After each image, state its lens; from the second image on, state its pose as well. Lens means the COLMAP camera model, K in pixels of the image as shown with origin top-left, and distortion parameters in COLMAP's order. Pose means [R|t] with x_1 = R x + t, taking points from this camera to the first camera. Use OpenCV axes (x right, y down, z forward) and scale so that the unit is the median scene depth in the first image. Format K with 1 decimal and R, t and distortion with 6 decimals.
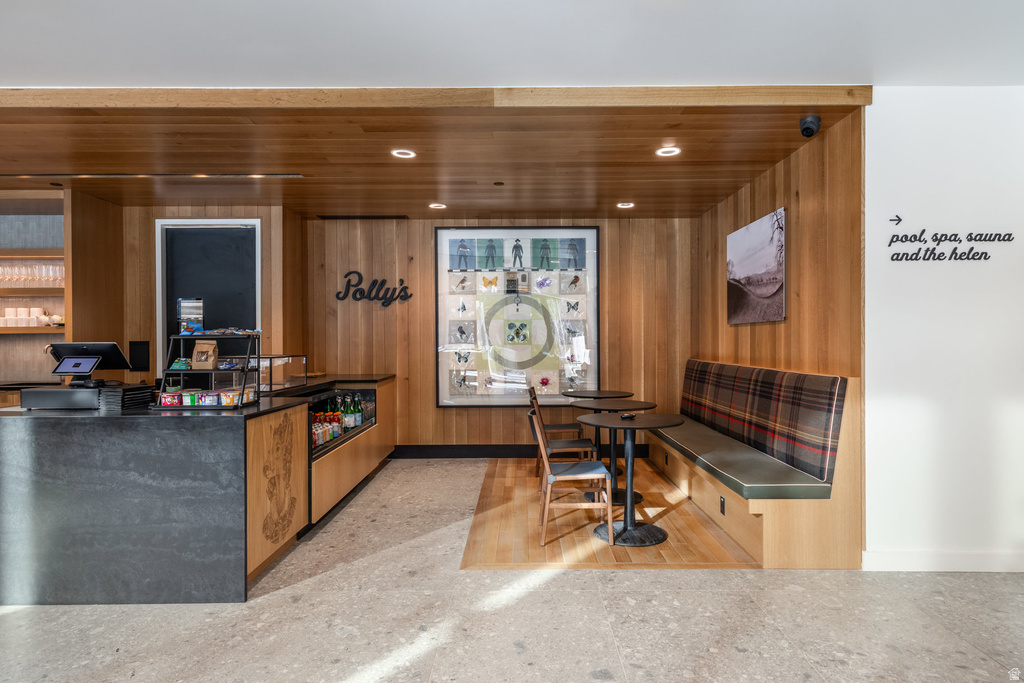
lens RADIAL K [[609.6, 0, 512.2], [0, 609.6, 340.0], [0, 0, 1]] dist [0.031274, 0.000477]
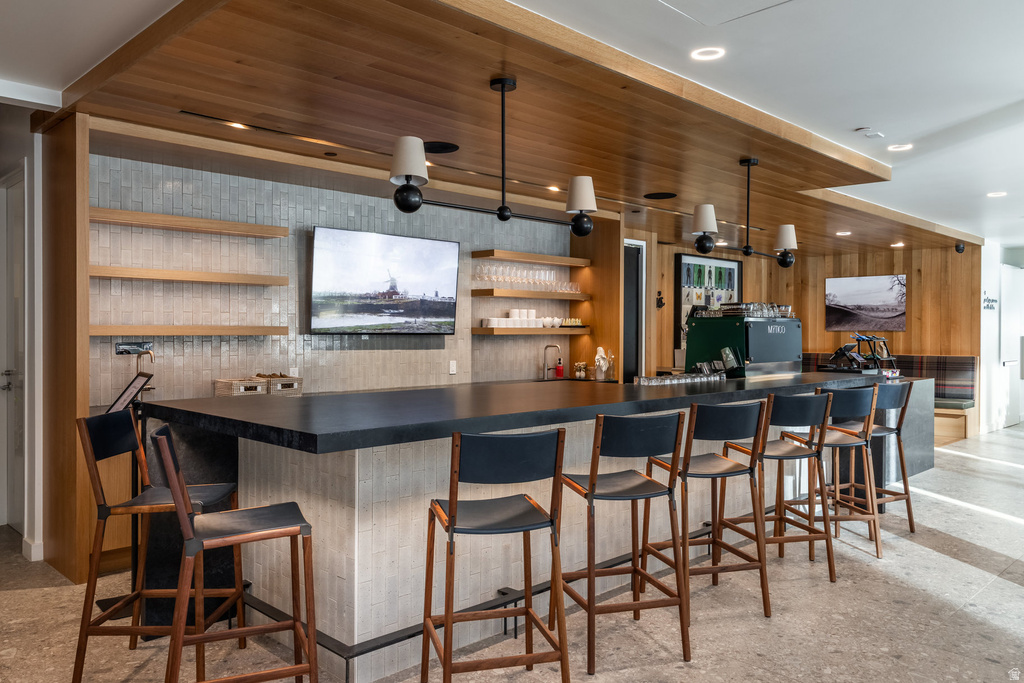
lens RADIAL K [[774.1, 0, 512.3], [0, 774.1, 341.3], [0, 0, 1]] dist [-0.005204, -0.002437]
pose [[0.701895, -0.002845, 0.712275, -1.697181], [-0.004733, 0.999951, 0.008658, -0.009602], [-0.712265, -0.009448, 0.701848, 0.103095]]
